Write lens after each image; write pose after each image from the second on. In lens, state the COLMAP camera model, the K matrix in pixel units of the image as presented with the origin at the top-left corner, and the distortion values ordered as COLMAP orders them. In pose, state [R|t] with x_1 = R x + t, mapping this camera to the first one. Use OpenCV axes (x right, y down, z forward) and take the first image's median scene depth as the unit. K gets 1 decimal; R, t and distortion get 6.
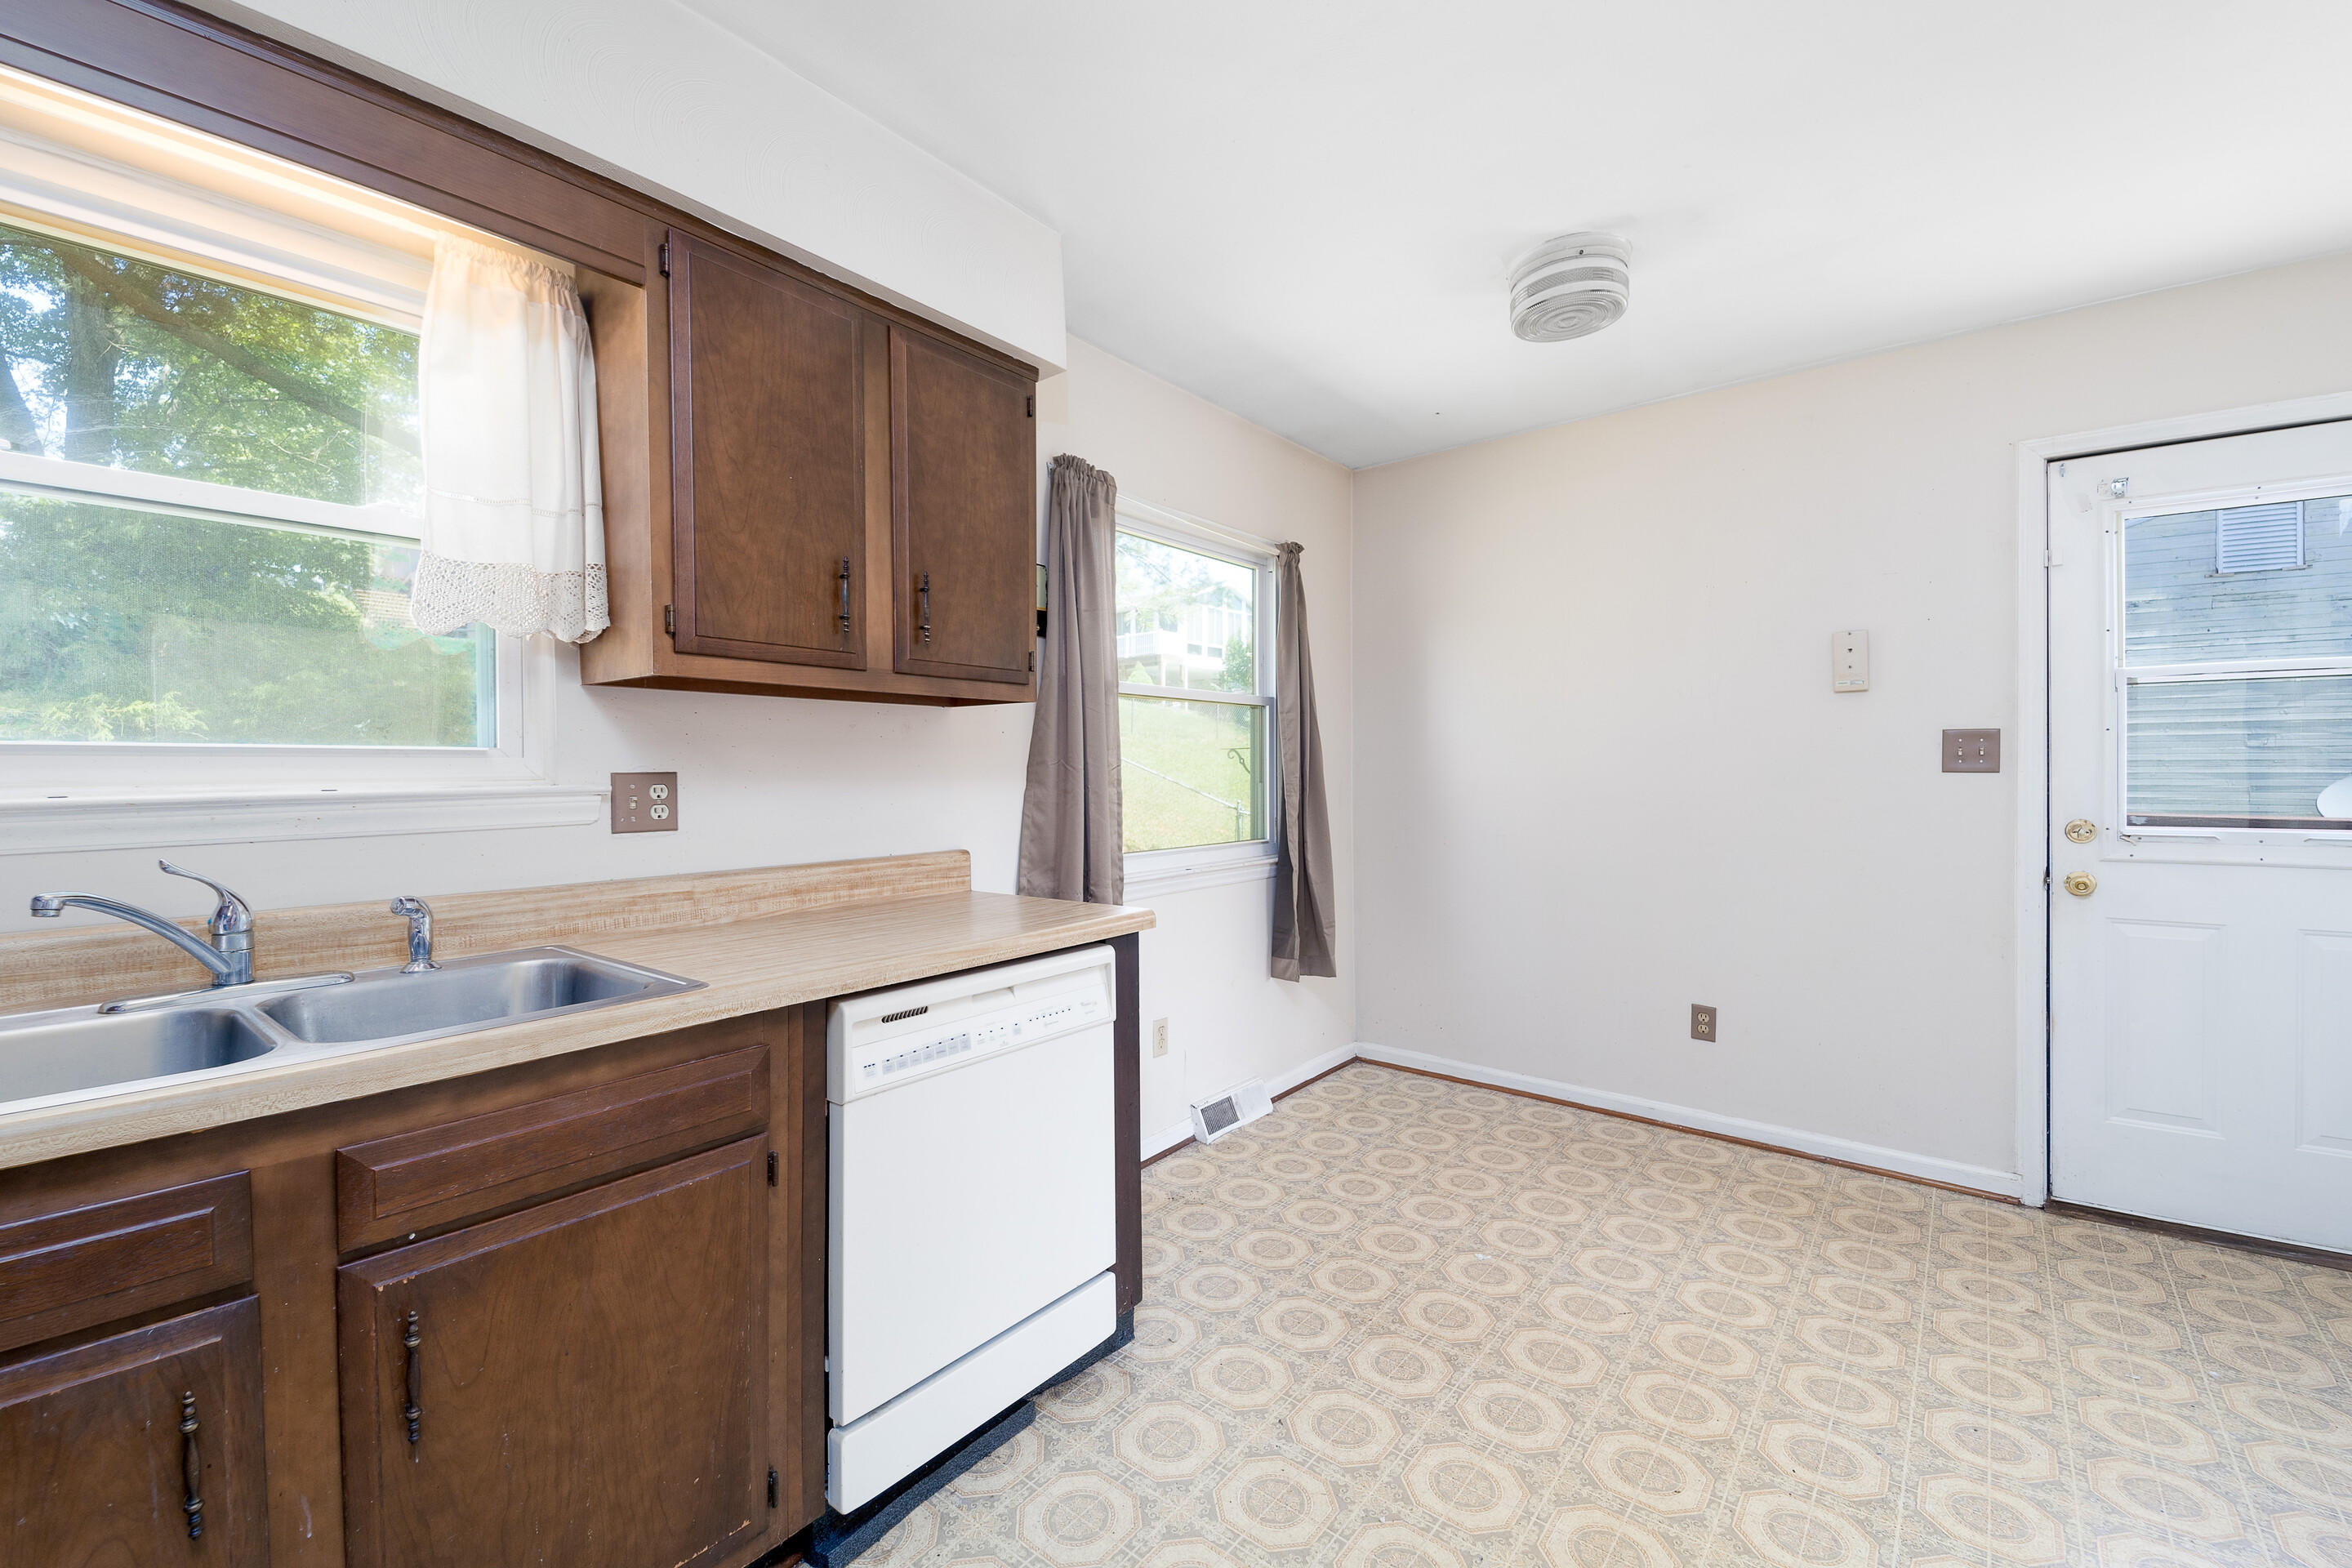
lens RADIAL K [[950.1, 0, 1187.9], [0, 950.1, 764.1], [0, 0, 1]] dist [0.063438, -0.038222]
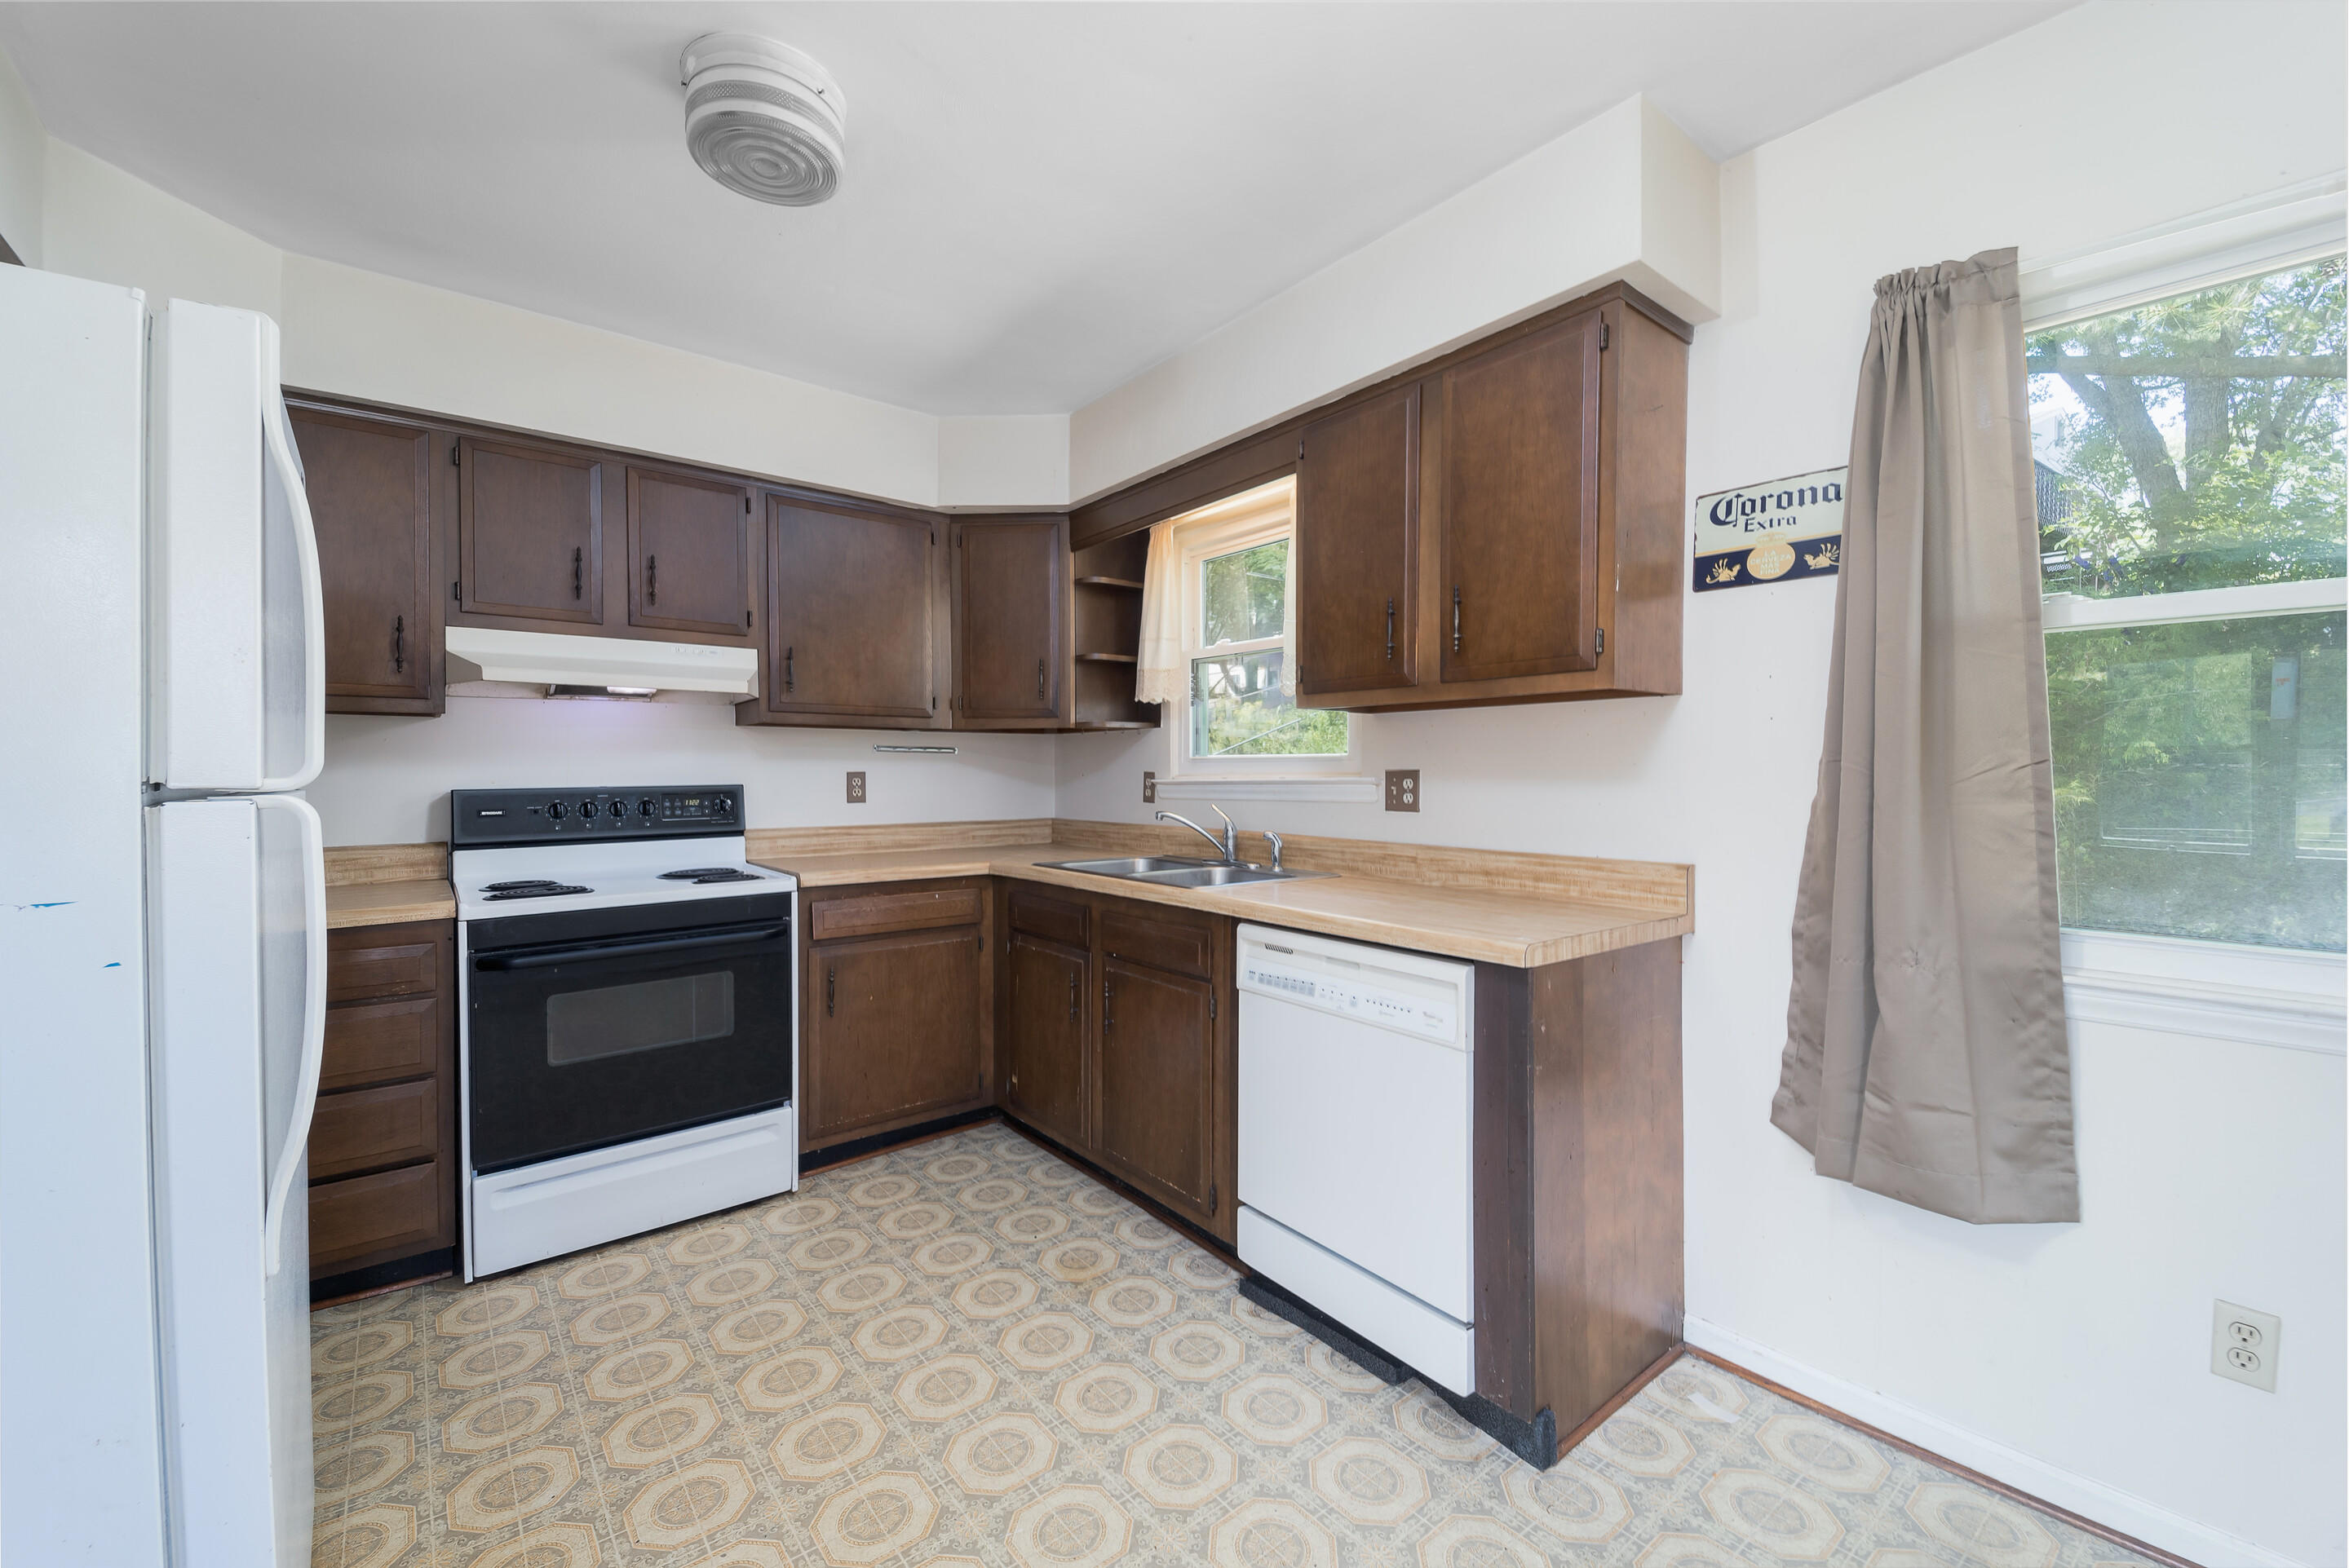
lens RADIAL K [[929.6, 0, 1165.5], [0, 929.6, 774.1], [0, 0, 1]] dist [0.061188, -0.040989]
pose [[-0.225393, 0.010417, -0.974212, 0.616803], [0.006587, 0.999936, 0.009168, -0.000274], [0.974246, -0.004351, -0.225447, 0.685012]]
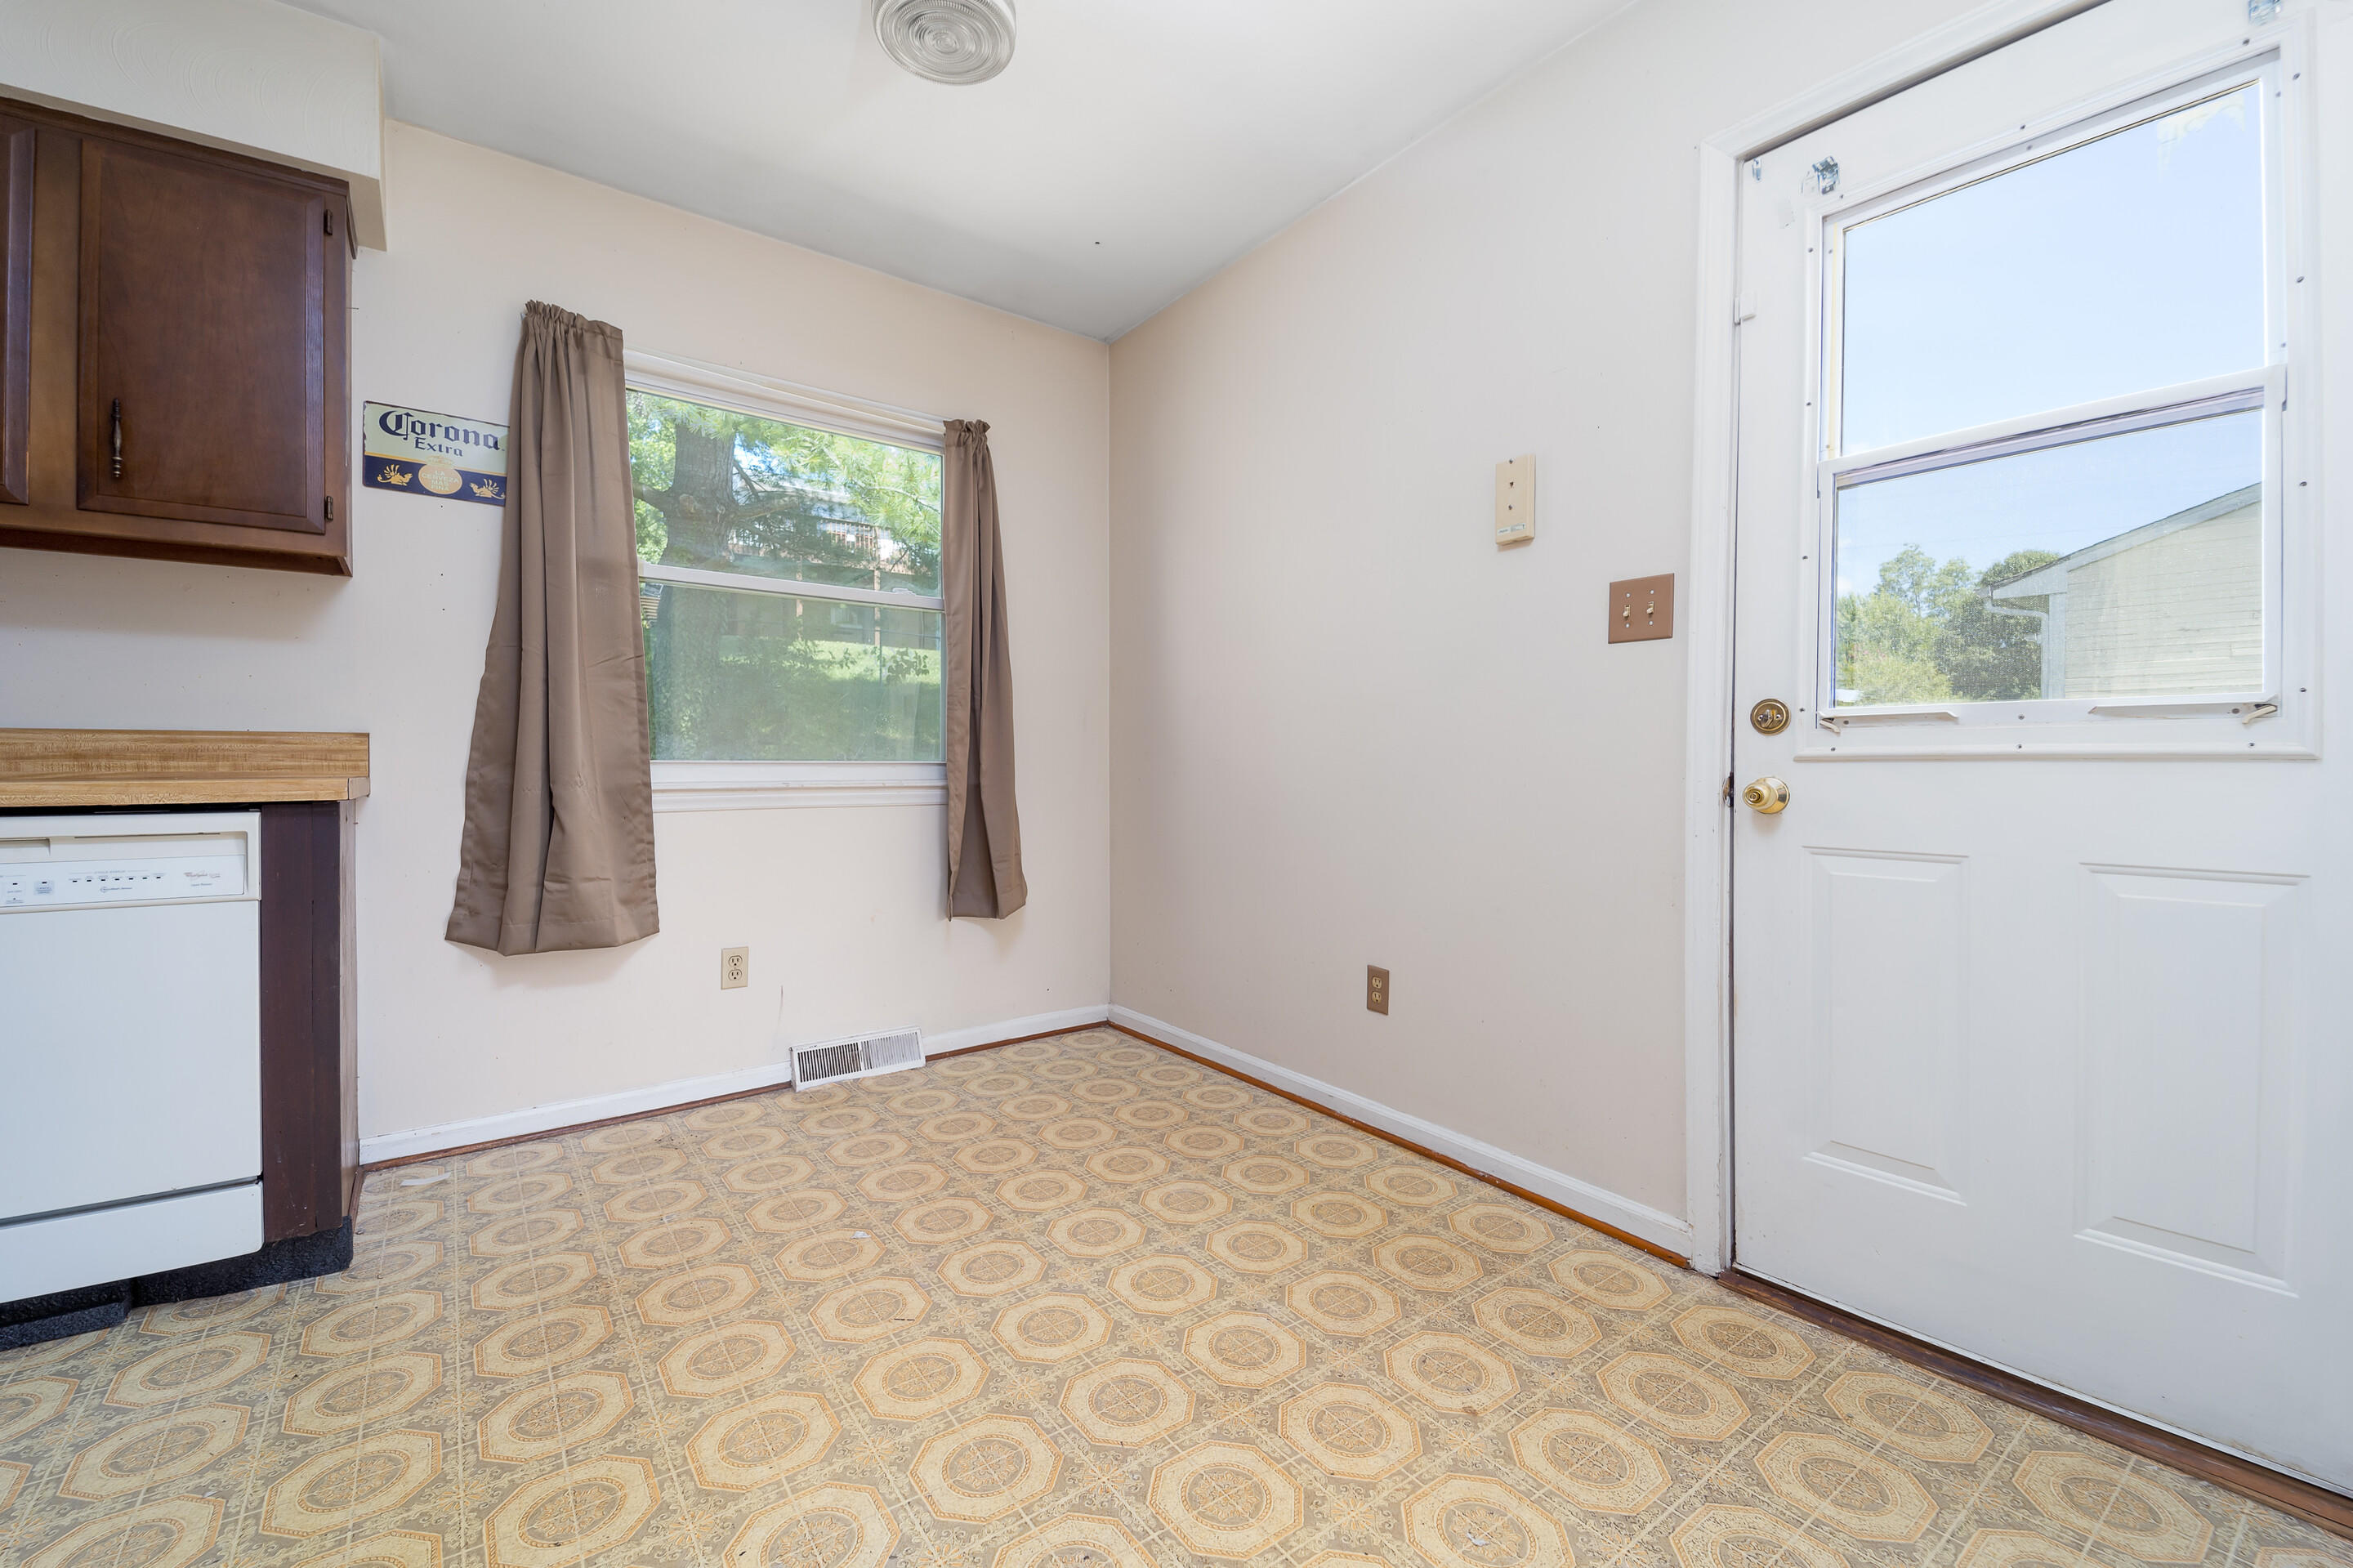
lens RADIAL K [[955.8, 0, 1175.9], [0, 955.8, 771.2], [0, 0, 1]] dist [0.060426, -0.035085]
pose [[0.968360, 0.009052, -0.249395, 0.695651], [-0.005725, 0.999885, 0.014061, 0.100347], [0.249493, -0.012189, 0.968300, 0.261371]]
